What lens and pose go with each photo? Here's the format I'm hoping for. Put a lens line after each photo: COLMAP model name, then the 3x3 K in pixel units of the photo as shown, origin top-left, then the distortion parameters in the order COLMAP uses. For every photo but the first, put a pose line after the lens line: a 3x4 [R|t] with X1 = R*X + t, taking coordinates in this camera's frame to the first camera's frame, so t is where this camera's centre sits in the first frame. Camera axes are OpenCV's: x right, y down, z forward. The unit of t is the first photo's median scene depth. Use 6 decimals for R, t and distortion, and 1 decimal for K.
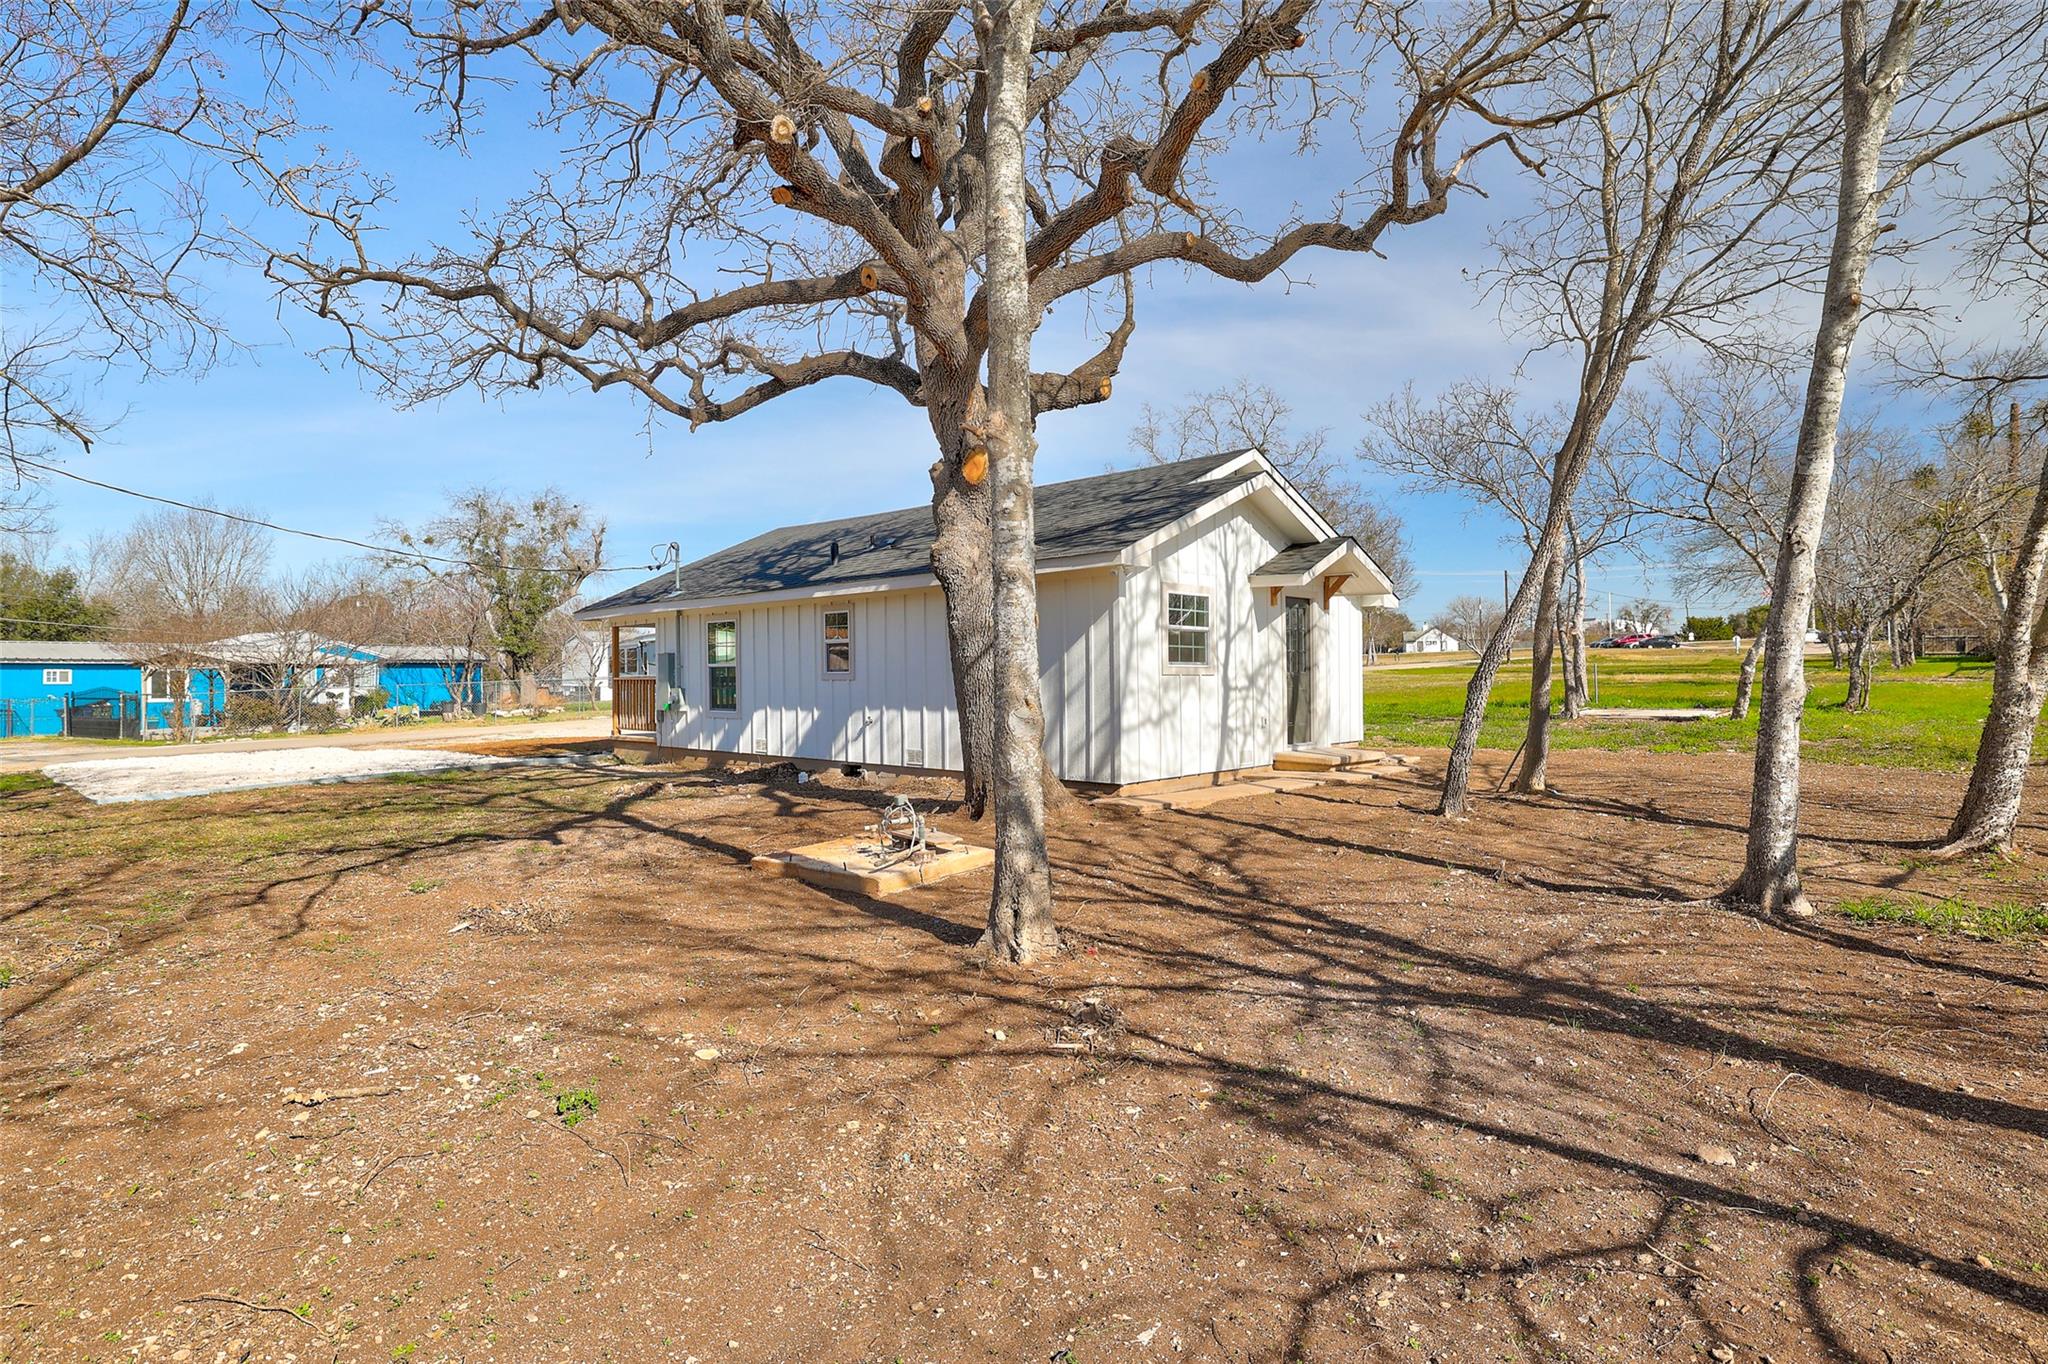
lens RADIAL K [[1122.3, 0, 1022.1], [0, 1122.3, 667.3], [0, 0, 1]] dist [-0.002006, -0.000022]
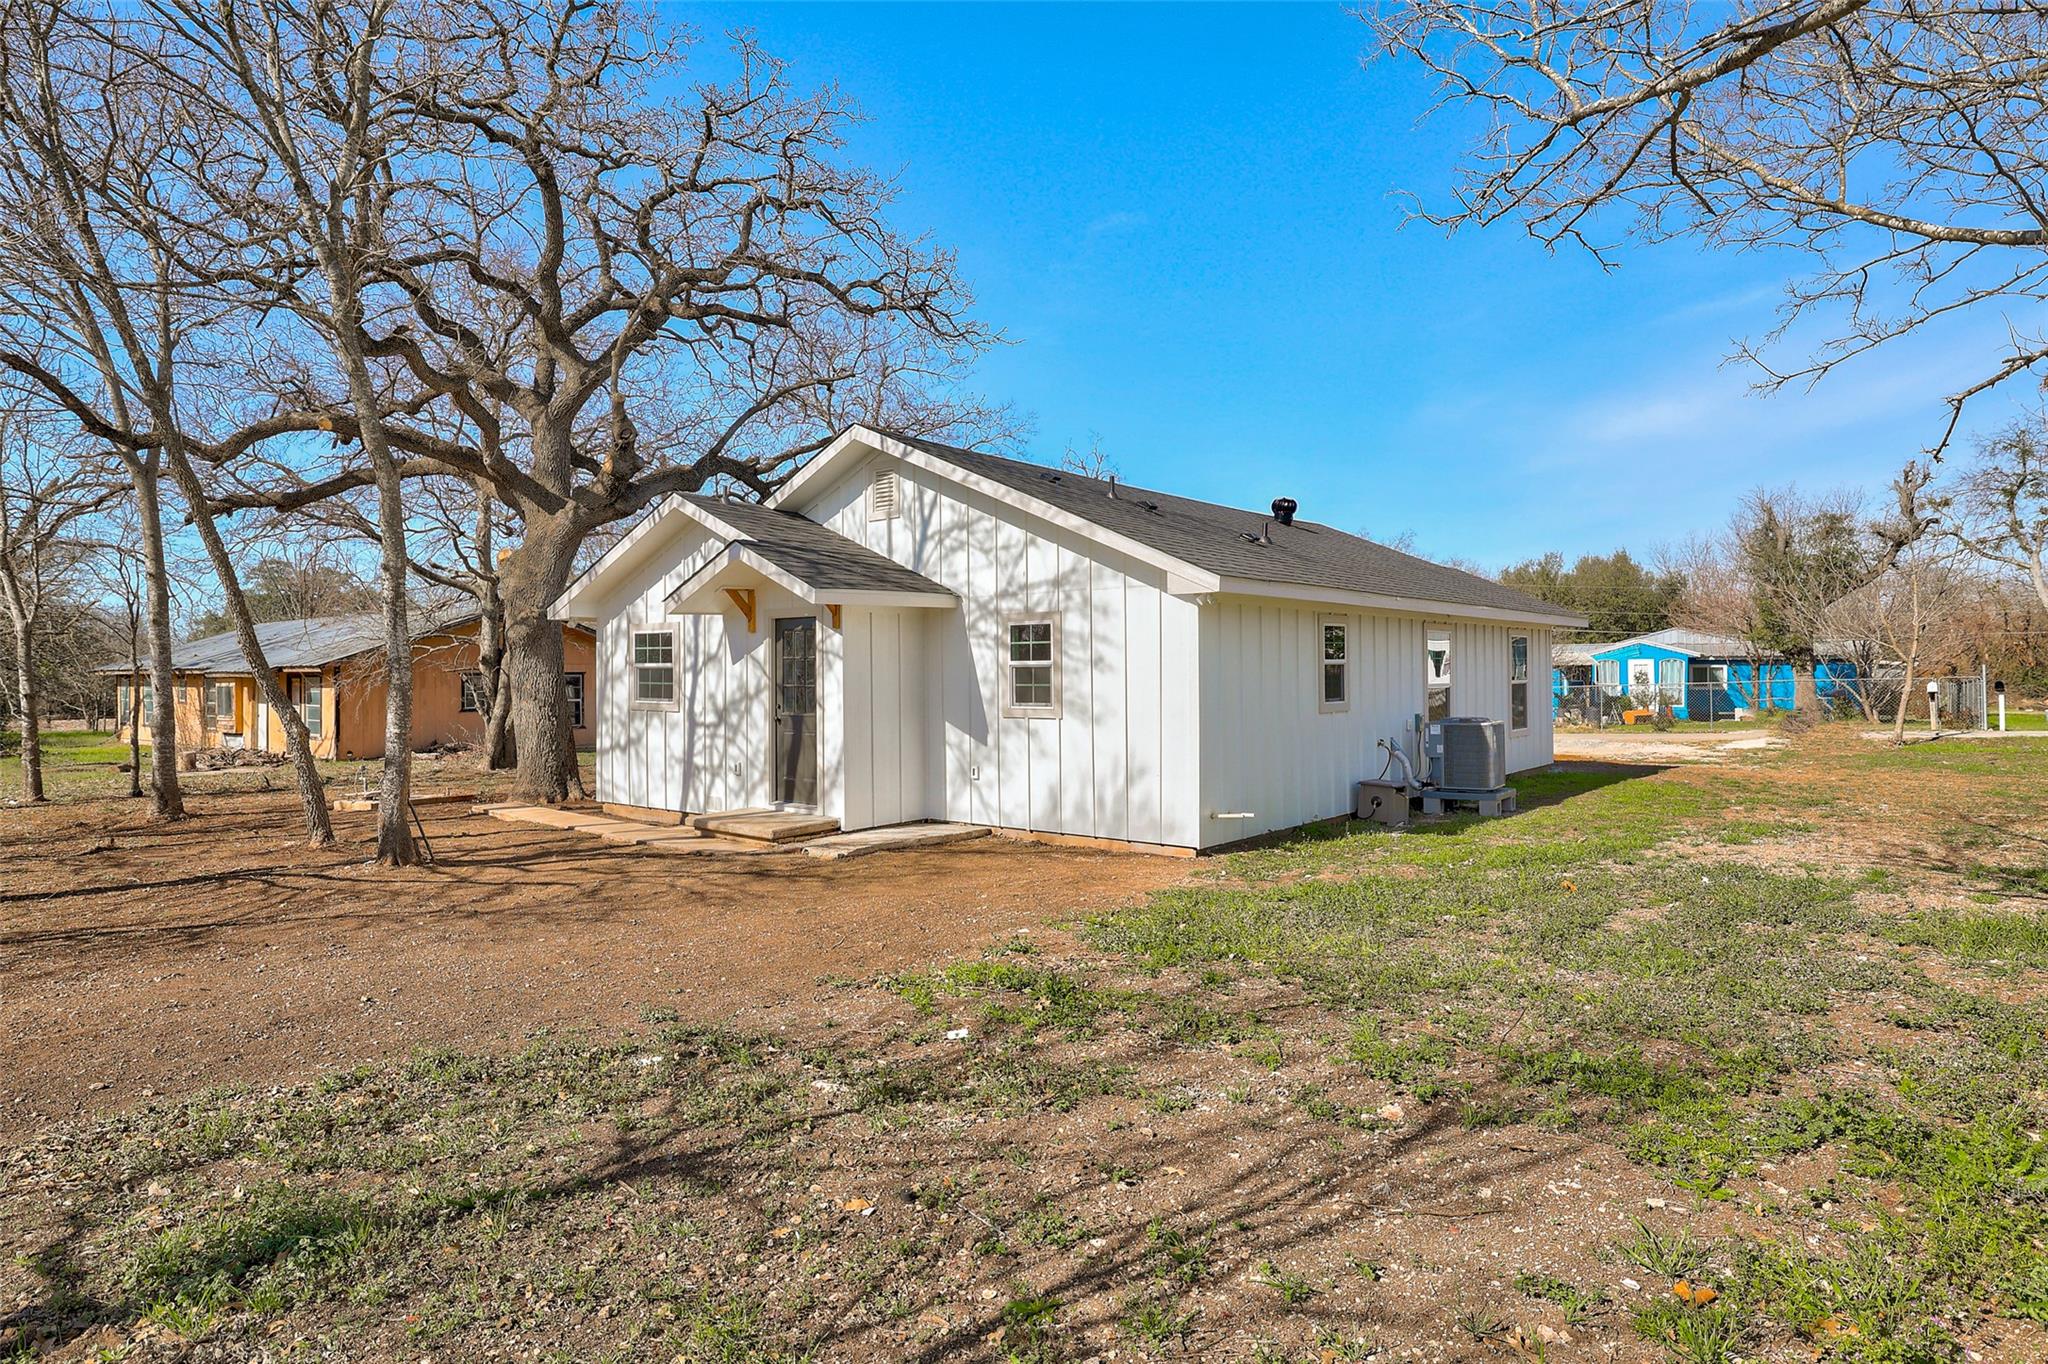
lens RADIAL K [[1116.6, 0, 1013.2], [0, 1116.6, 678.3], [0, 0, 1]] dist [-0.051649, 0.015621]
pose [[0.064724, -0.000770, -0.997903, 1.143671], [-0.004533, 0.999989, -0.001065, -0.019406], [0.997893, 0.004592, 0.064720, 1.209494]]
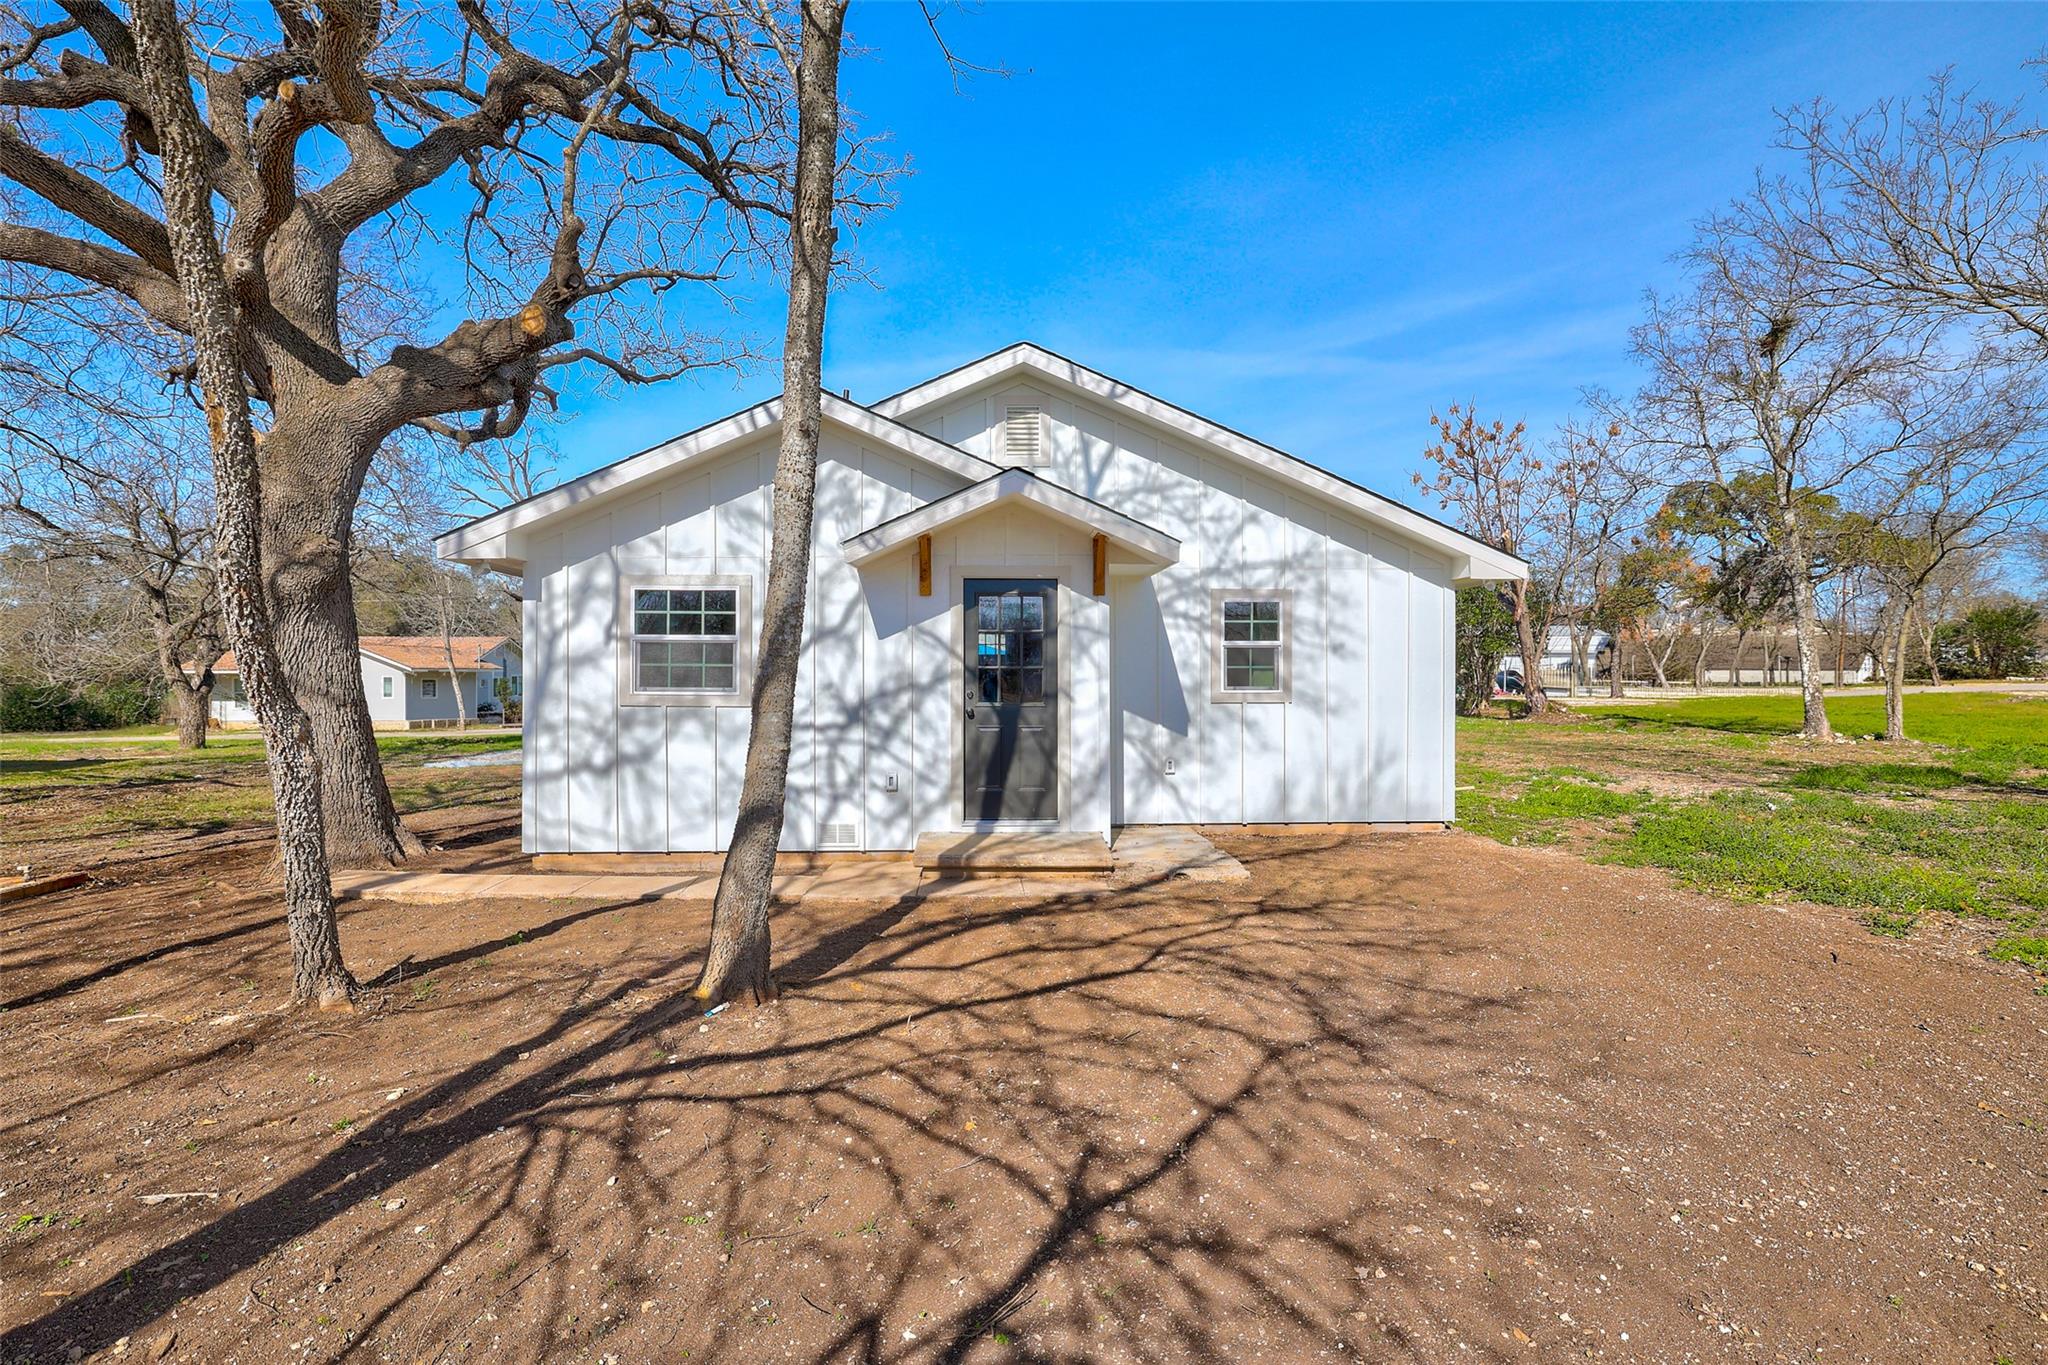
lens RADIAL K [[1053.7, 0, 1009.9], [0, 1053.7, 681.7], [0, 0, 1]] dist [-0.041292, -0.000020]
pose [[0.711669, 0.003970, -0.702504, 0.710119], [-0.004878, 0.999988, 0.000710, -0.008306], [0.702498, 0.002921, 0.711680, 0.651792]]
